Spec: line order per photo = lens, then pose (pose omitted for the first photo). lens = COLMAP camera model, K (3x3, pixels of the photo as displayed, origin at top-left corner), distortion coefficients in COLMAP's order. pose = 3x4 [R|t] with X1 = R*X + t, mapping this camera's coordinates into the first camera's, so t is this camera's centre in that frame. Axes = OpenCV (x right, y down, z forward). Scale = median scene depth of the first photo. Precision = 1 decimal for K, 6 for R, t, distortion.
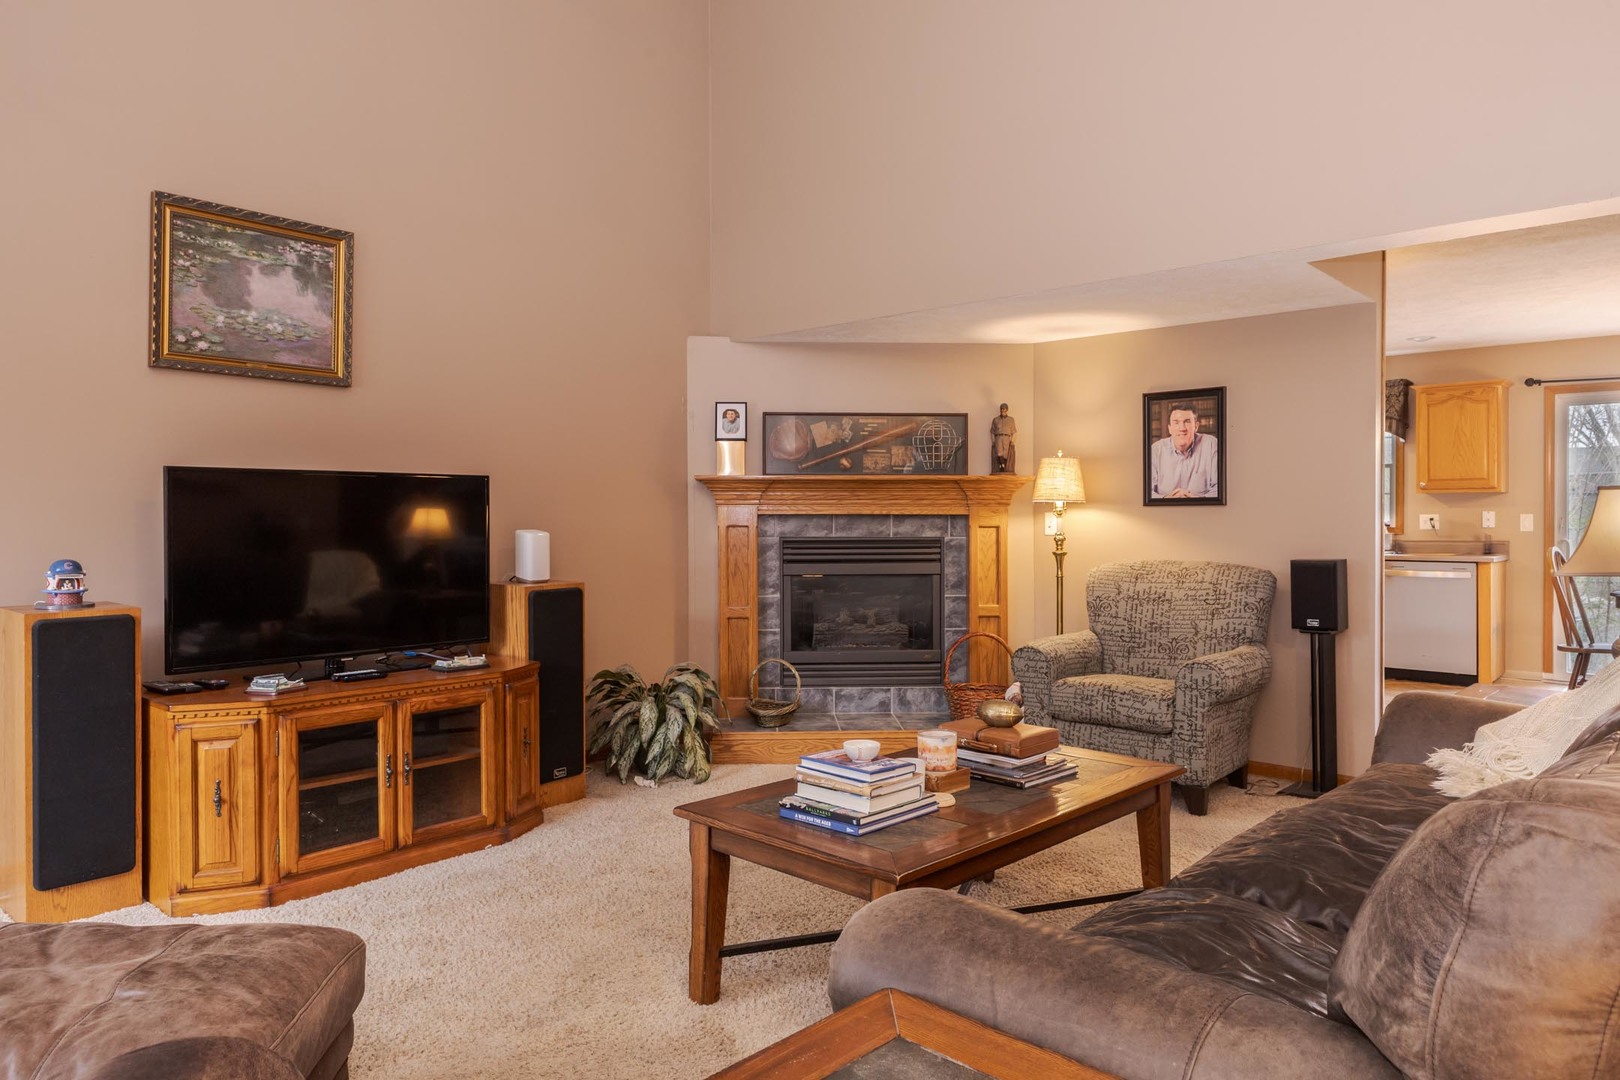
lens RADIAL K [[1070.0, 0, 810.0], [0, 1070.0, 540.0], [0, 0, 1]] dist [0.011343, 0.000541]
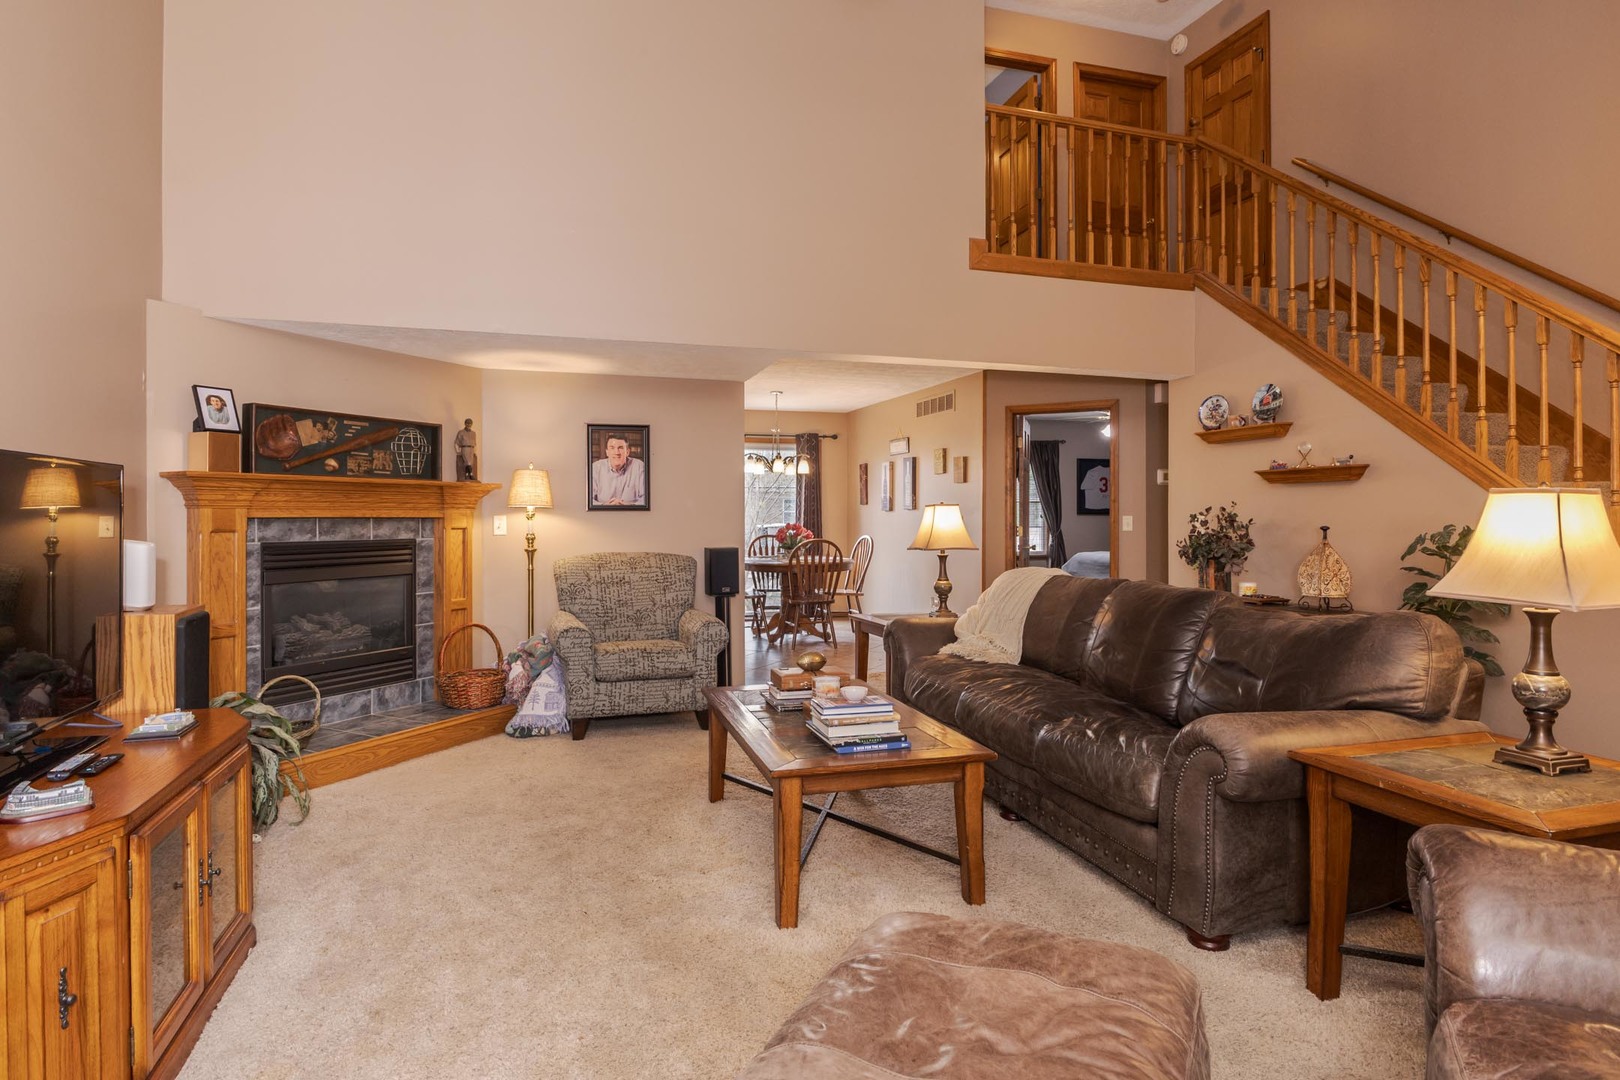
lens RADIAL K [[890.8, 0, 809.8], [0, 890.8, 519.4], [0, 0, 1]] dist [0.000540, -0.000399]
pose [[0.491997, -0.002911, 0.870592, -0.478681], [0.017462, 0.999826, -0.006526, -0.009700], [-0.870422, 0.018413, 0.491963, 0.239875]]
